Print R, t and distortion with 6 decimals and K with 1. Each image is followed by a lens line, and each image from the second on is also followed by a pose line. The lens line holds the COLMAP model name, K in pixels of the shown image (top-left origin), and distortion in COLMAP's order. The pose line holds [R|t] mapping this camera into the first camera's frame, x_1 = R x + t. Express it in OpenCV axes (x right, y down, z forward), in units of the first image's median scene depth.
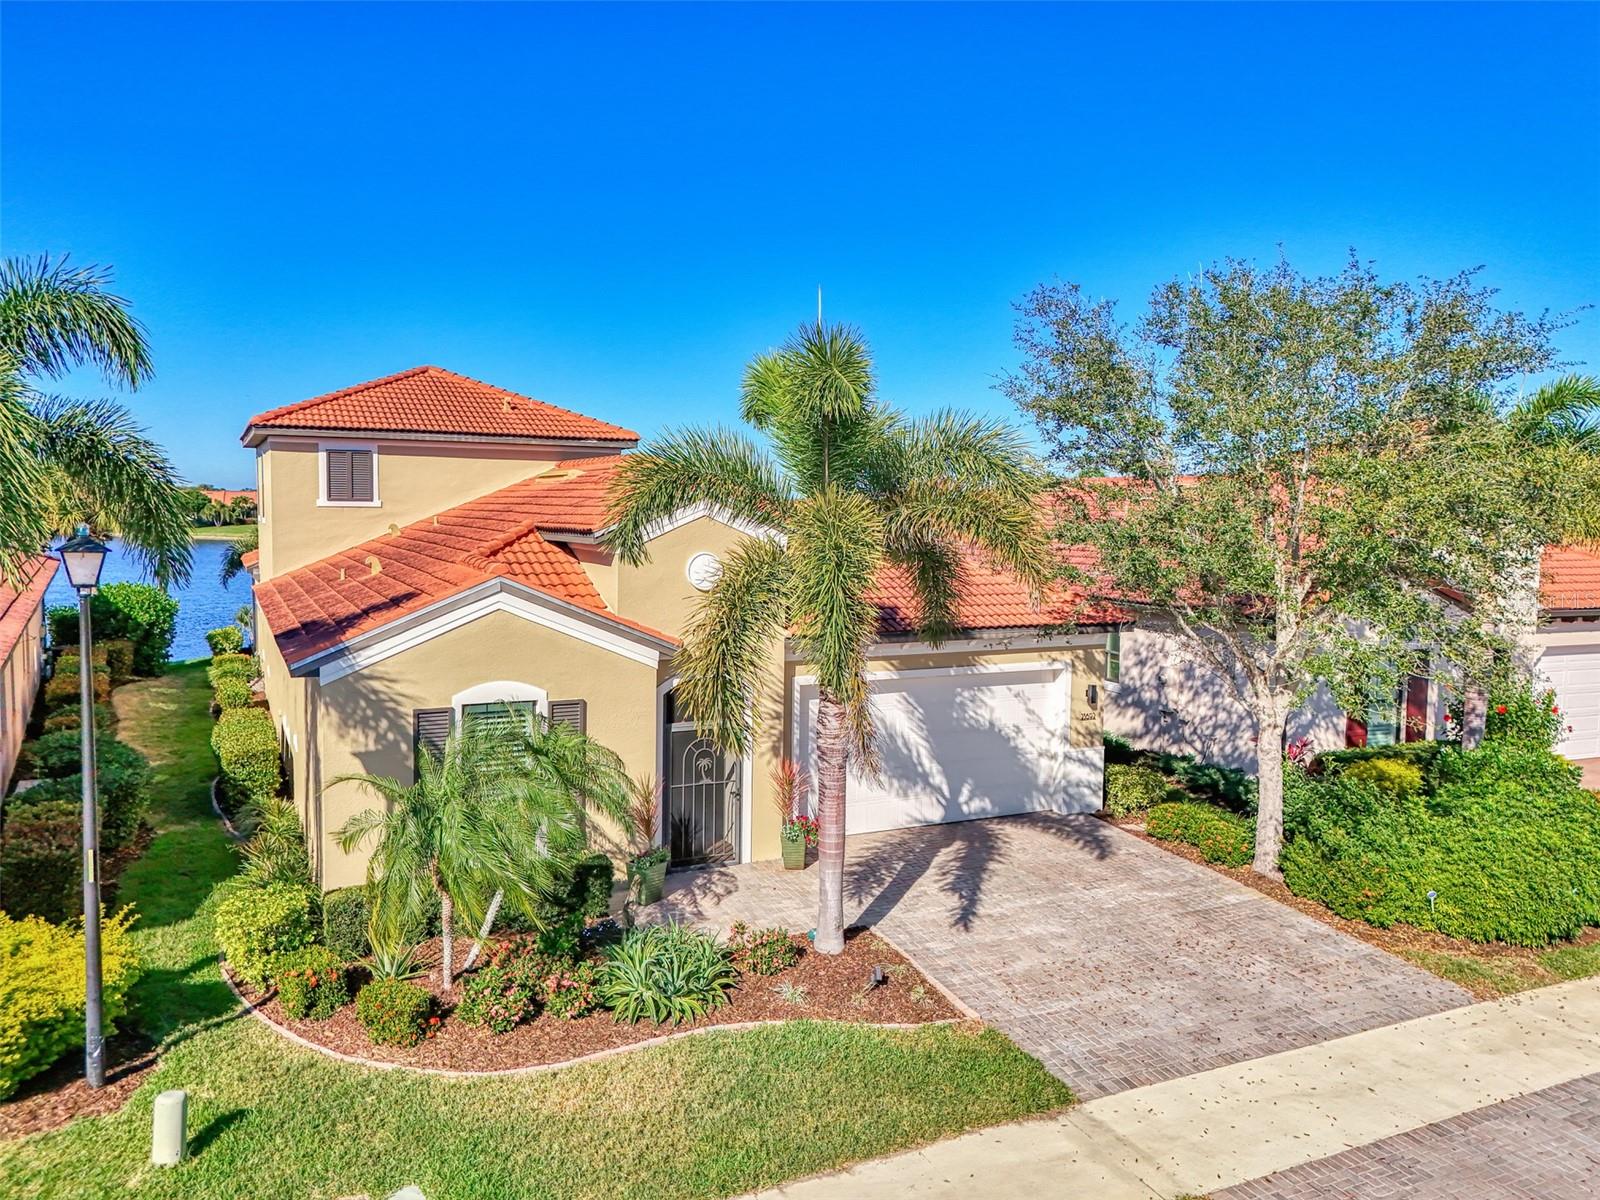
lens RADIAL K [[1186.3, 0, 785.8], [0, 1186.3, 602.1], [0, 0, 1]] dist [0.088238, -0.086121]
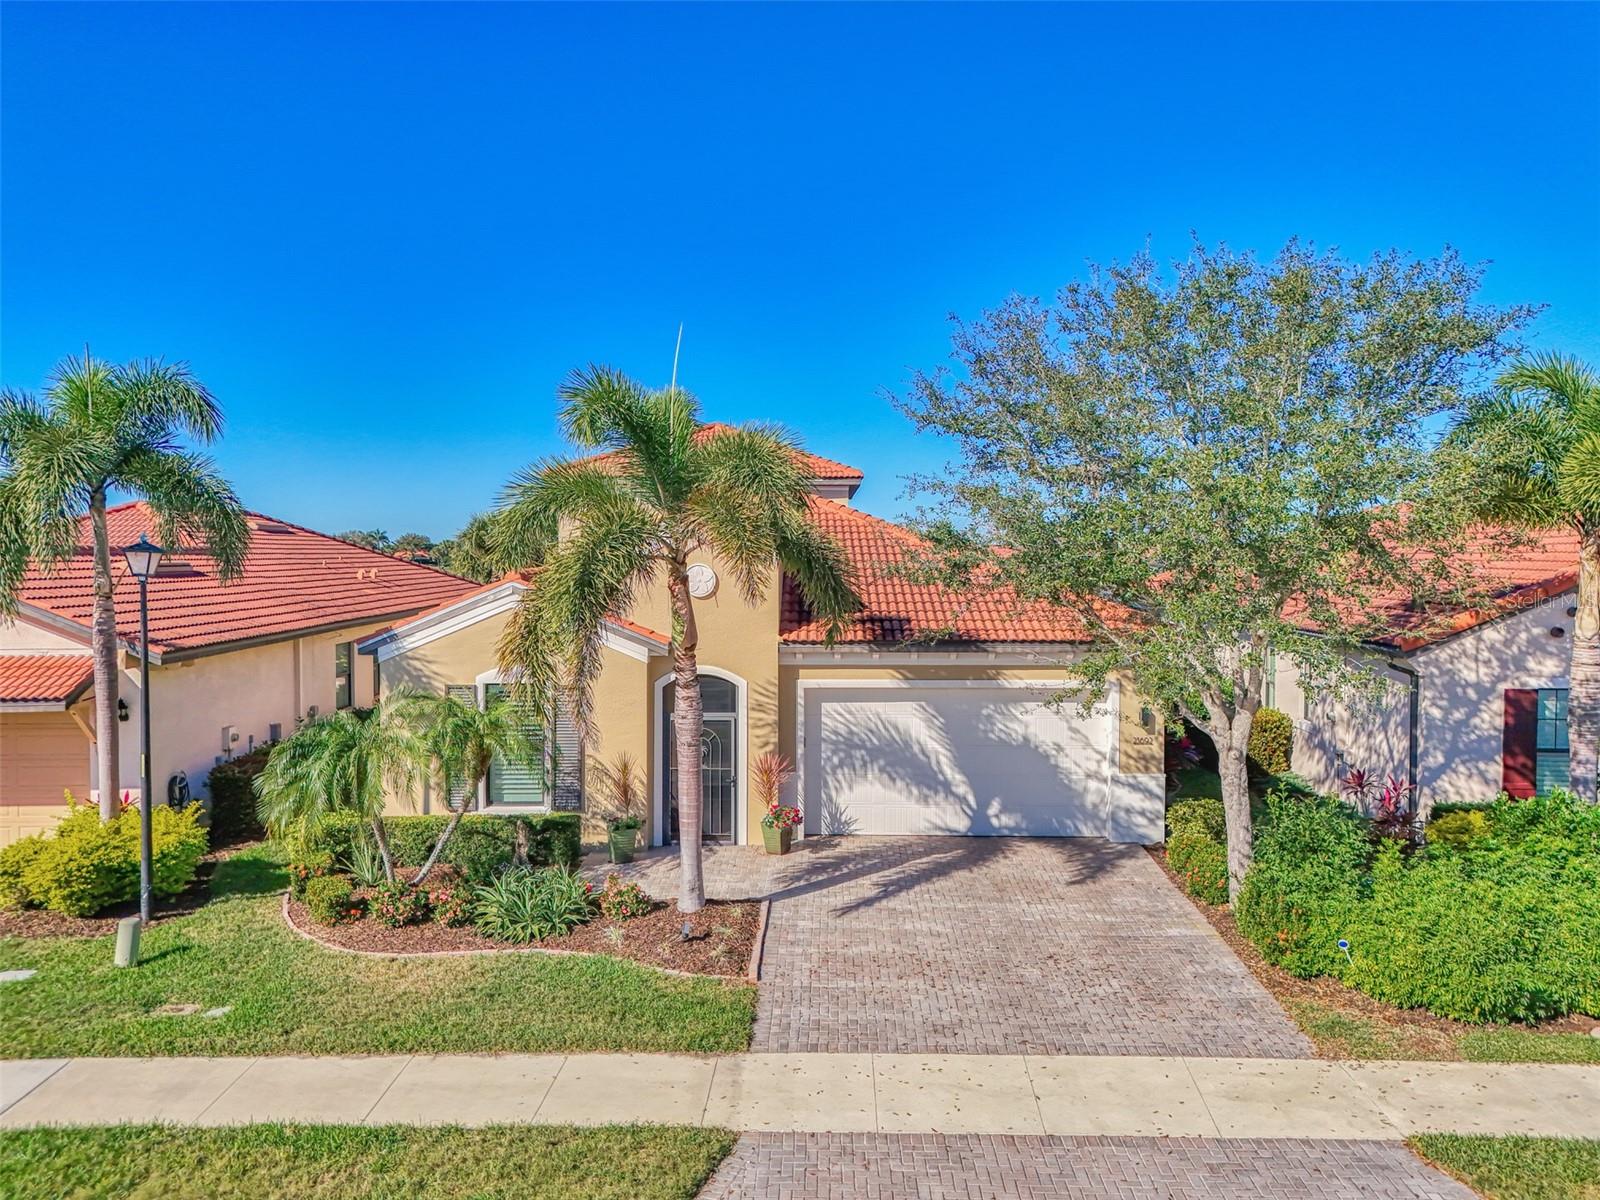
lens RADIAL K [[1186.3, 0, 785.8], [0, 1186.3, 602.1], [0, 0, 1]] dist [0.088238, -0.086121]
pose [[0.891457, 0.009475, -0.453006, 0.460699], [-0.025703, 0.999229, -0.029679, 0.023236], [0.452376, 0.038101, 0.891013, 0.018315]]
